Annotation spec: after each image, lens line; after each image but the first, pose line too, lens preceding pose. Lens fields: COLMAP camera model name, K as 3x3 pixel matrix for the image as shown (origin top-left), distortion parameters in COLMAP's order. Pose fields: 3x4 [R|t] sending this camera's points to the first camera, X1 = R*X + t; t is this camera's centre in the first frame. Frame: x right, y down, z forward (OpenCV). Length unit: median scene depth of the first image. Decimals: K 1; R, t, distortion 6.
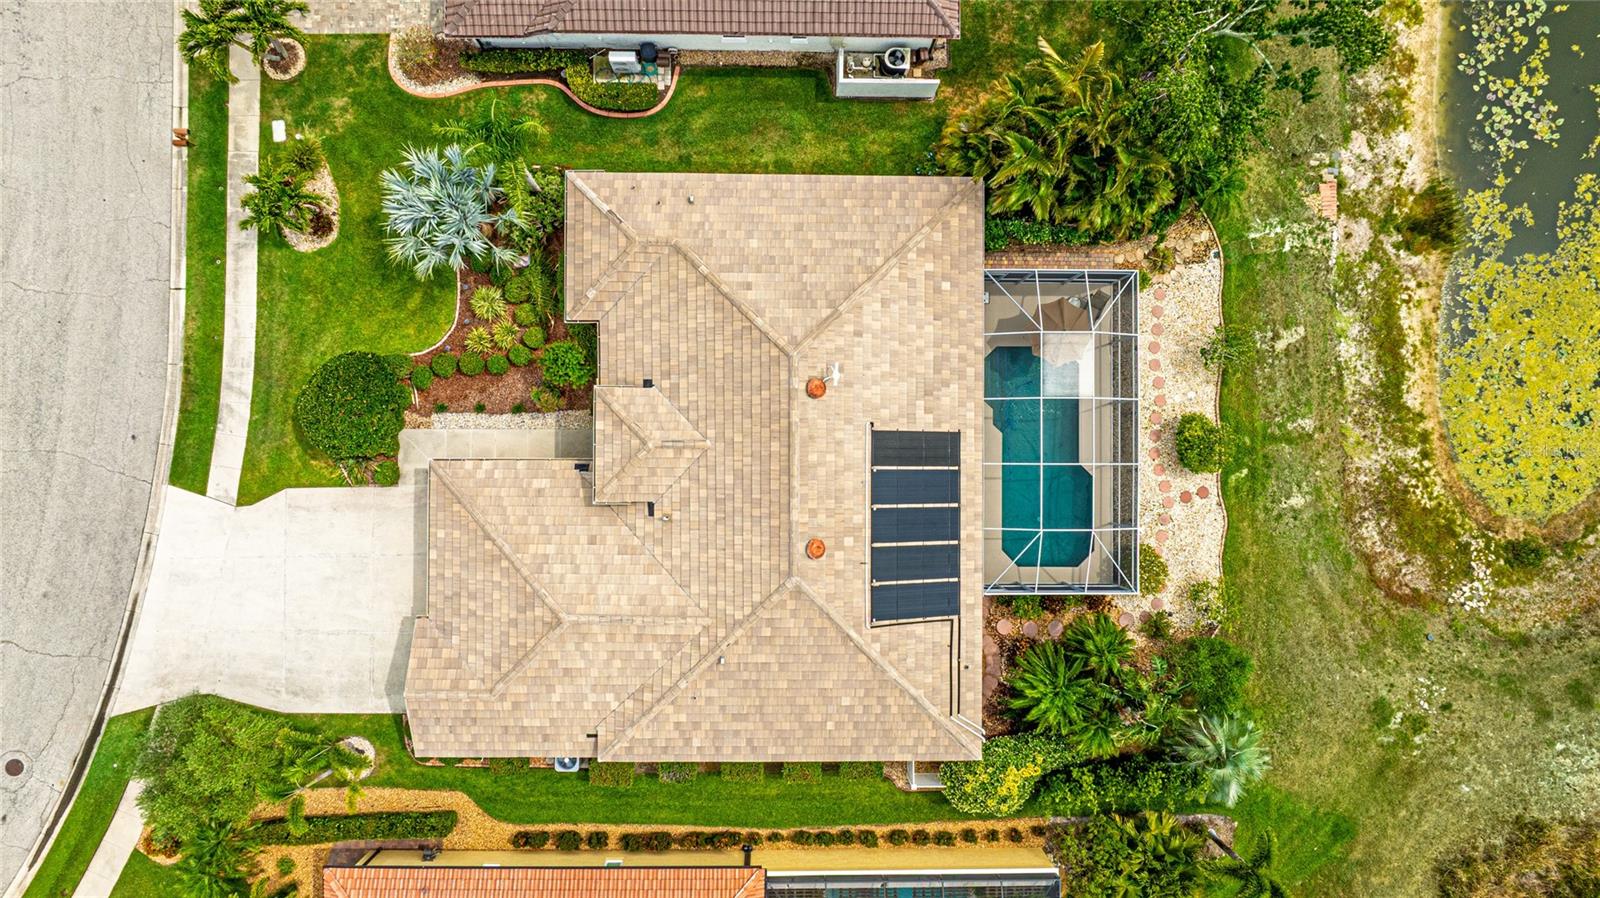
lens RADIAL K [[1121.8, 0, 800.0], [0, 1121.8, 449.0], [0, 0, 1]] dist [-0.022465, 0.003373]
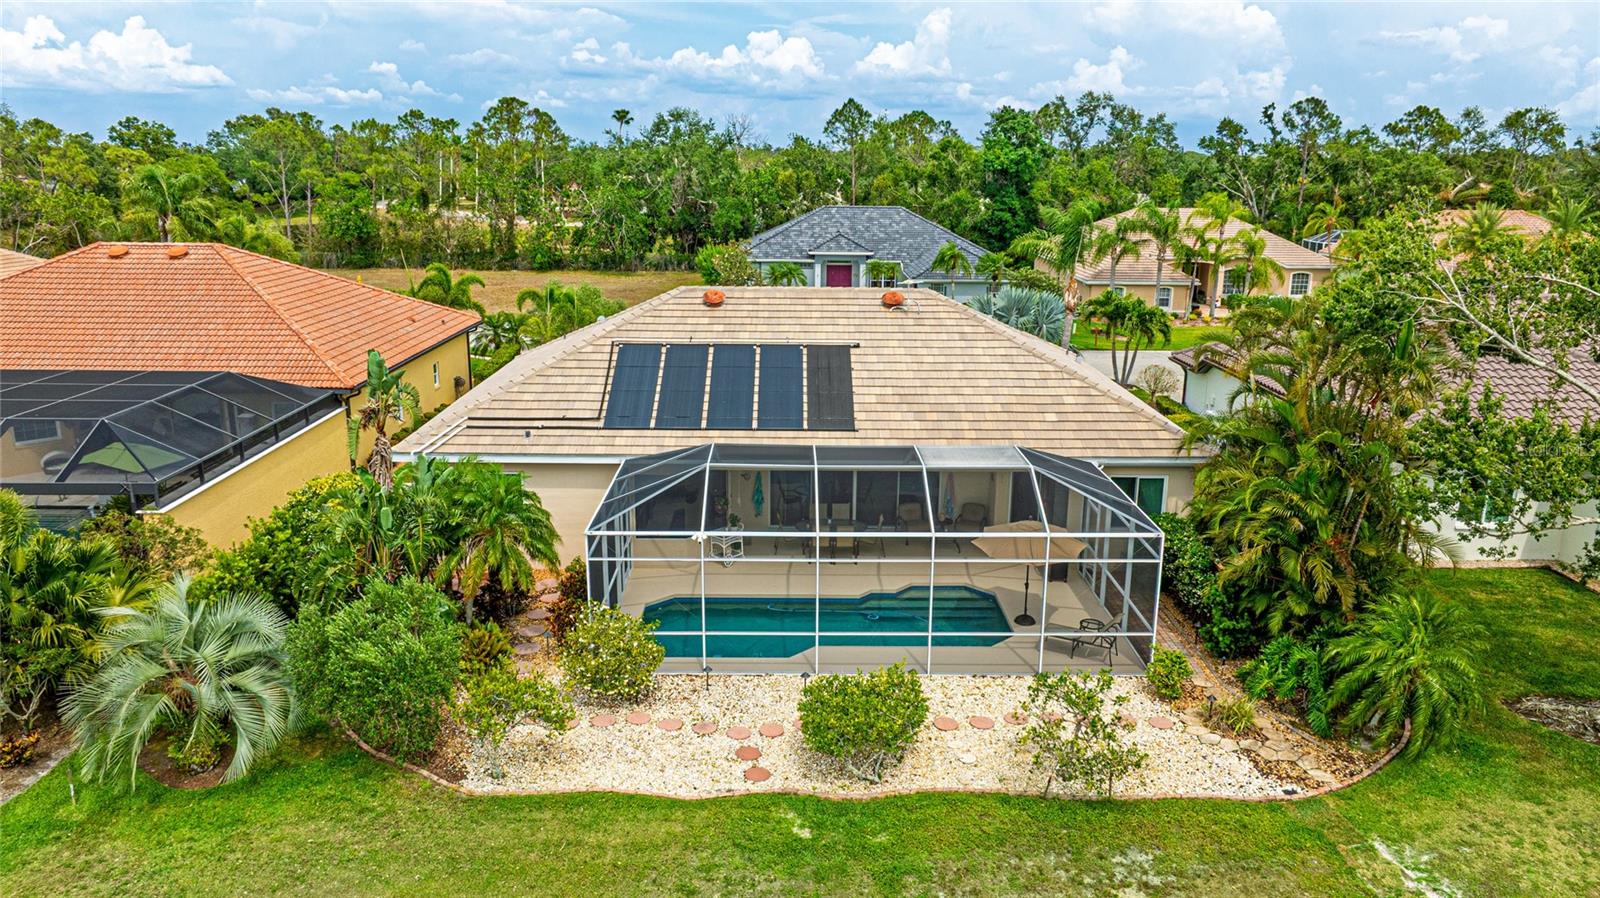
lens RADIAL K [[1121.8, 0, 800.0], [0, 1121.8, 449.0], [0, 0, 1]] dist [-0.022465, 0.003373]
pose [[0.010790, 0.227175, -0.973794, 0.856542], [-0.999923, 0.008395, -0.009121, 0.027285], [0.006103, 0.973818, 0.227249, 0.851250]]
